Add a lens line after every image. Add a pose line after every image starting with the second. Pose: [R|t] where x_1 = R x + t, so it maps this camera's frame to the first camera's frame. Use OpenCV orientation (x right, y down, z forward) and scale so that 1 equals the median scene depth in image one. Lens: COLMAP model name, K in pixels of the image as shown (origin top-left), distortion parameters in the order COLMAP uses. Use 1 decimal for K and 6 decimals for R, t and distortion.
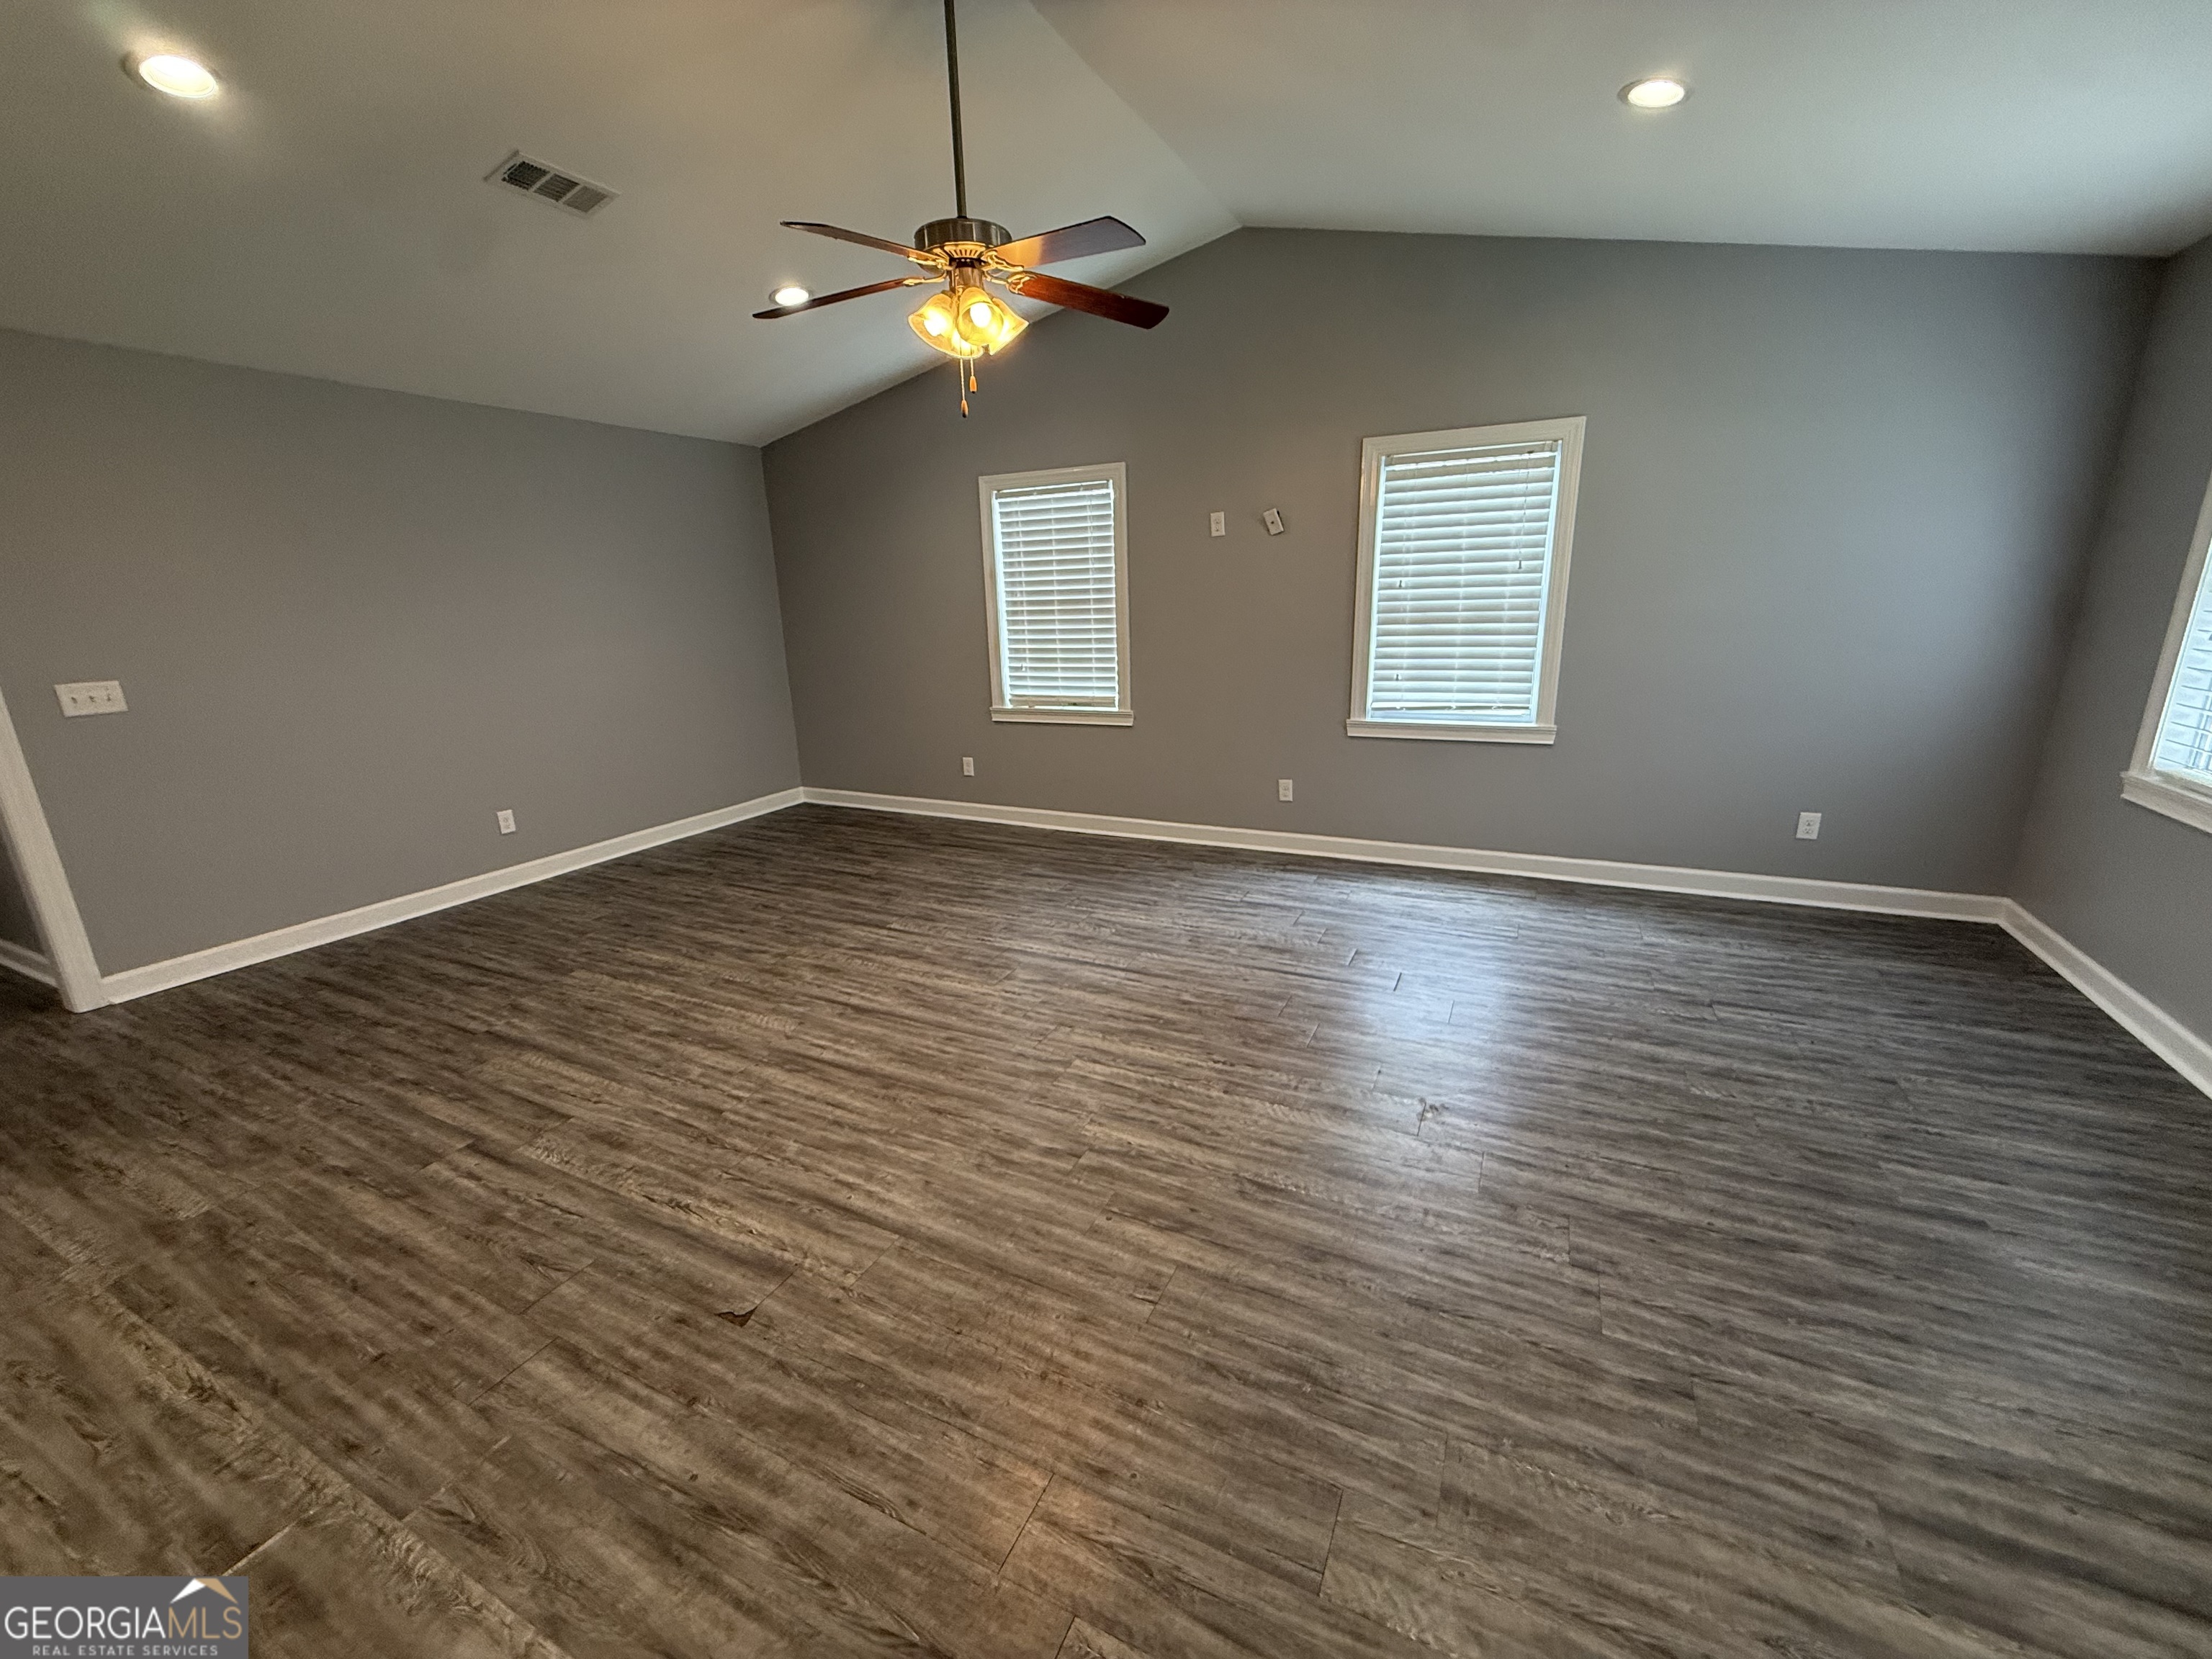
lens RADIAL K [[884.0, 0, 1104.7], [0, 884.0, 836.6], [0, 0, 1]] dist [0.001302, -0.000012]
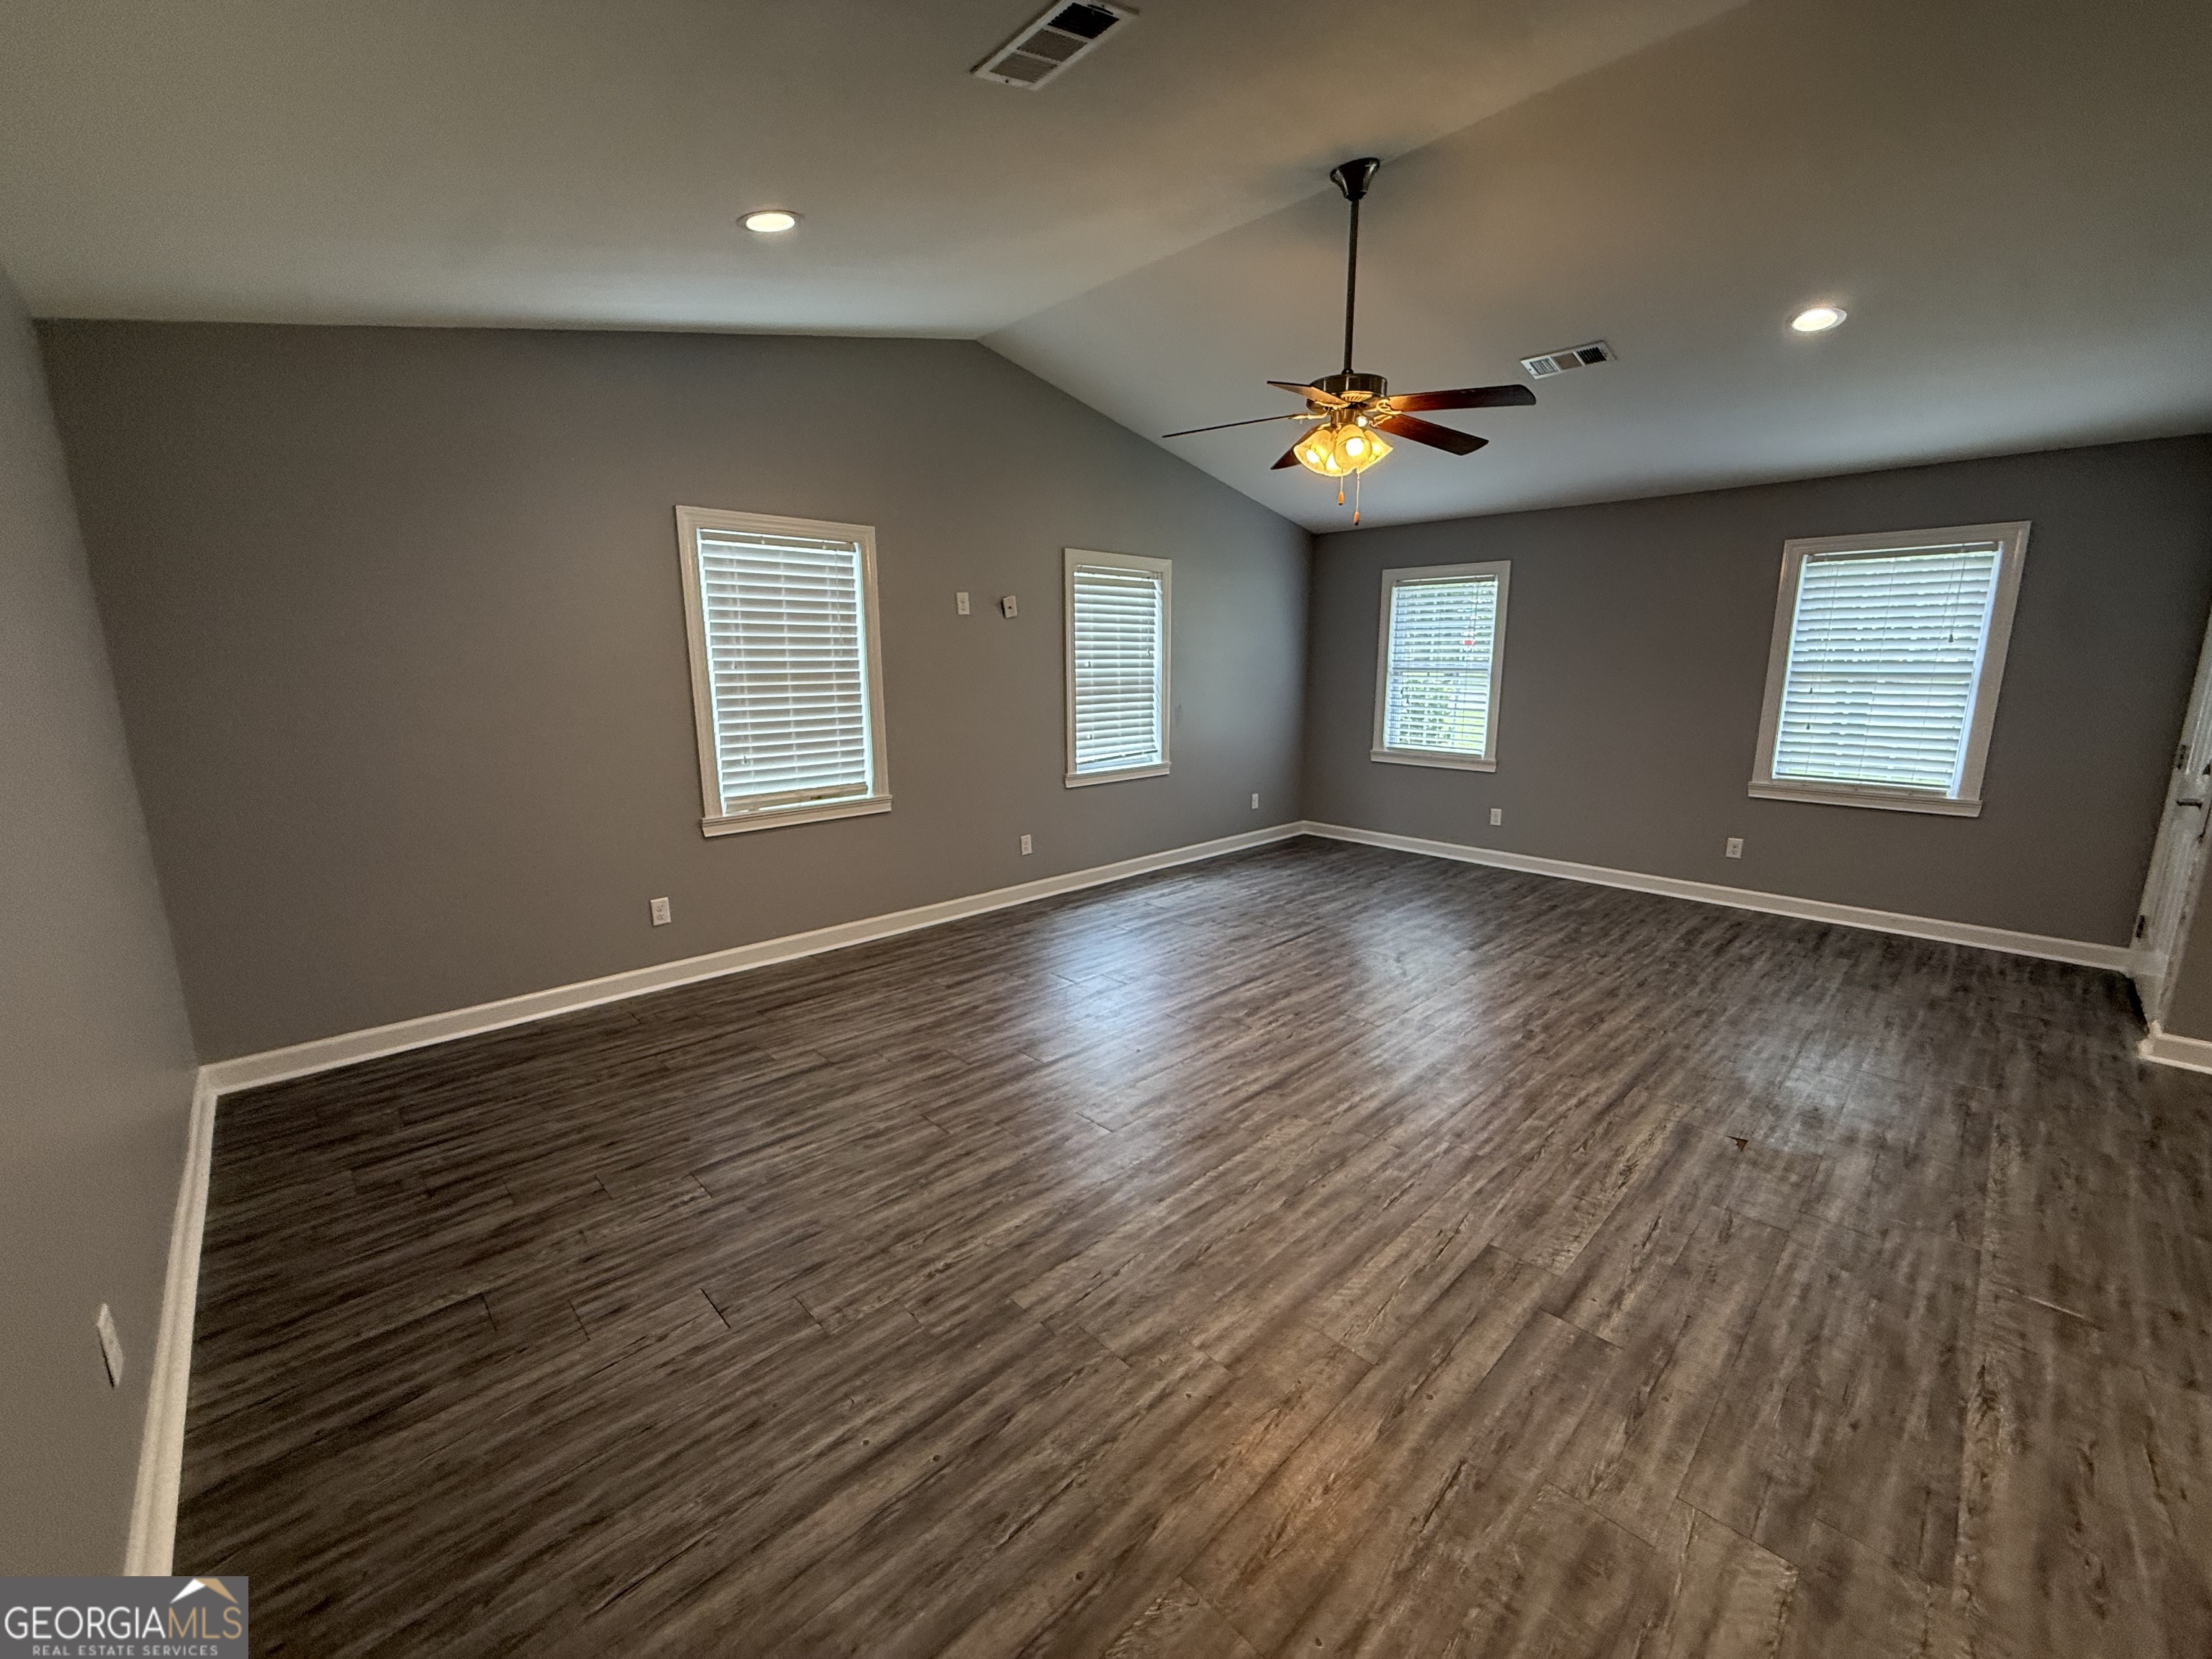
lens RADIAL K [[884.0, 0, 1104.7], [0, 884.0, 836.6], [0, 0, 1]] dist [0.001302, -0.000012]
pose [[0.334067, -0.158199, 0.929178, -1.108669], [0.243233, 0.966893, 0.077171, -0.174104], [-0.910625, 0.200226, 0.361486, 0.713935]]
